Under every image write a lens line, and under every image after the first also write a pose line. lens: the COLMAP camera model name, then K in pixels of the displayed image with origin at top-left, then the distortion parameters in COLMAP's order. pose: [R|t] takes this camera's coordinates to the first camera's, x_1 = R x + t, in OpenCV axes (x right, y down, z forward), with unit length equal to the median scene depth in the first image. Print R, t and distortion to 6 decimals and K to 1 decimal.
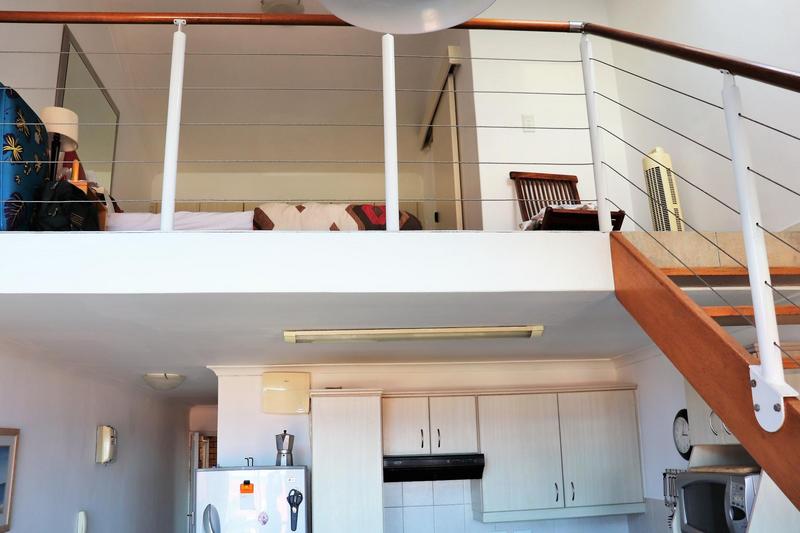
lens RADIAL K [[726.5, 0, 400.0], [0, 726.5, 266.5], [0, 0, 1]] dist [-0.181764, 0.168602]
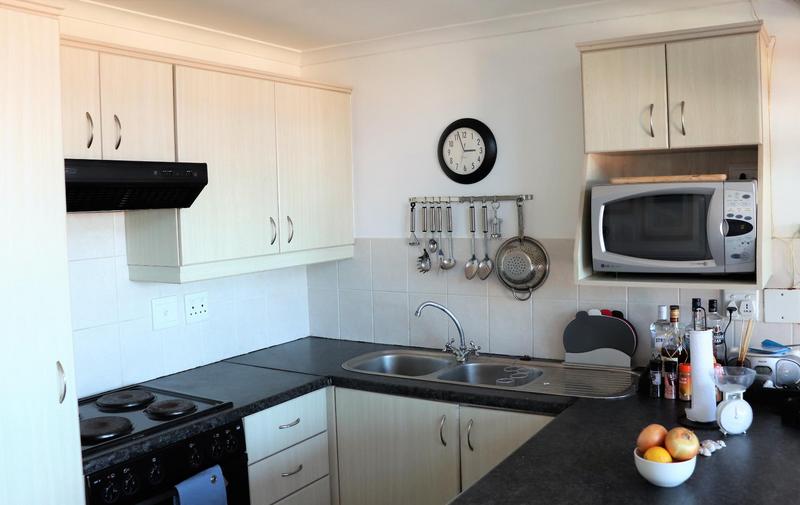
lens RADIAL K [[706.4, 0, 420.2], [0, 706.4, 231.4], [0, 0, 1]] dist [-0.131685, 0.000519]
pose [[0.596293, -0.025654, 0.802357, -0.222942], [-0.184284, 0.968423, 0.167919, 0.186008], [-0.781328, -0.247990, 0.572736, 0.525277]]
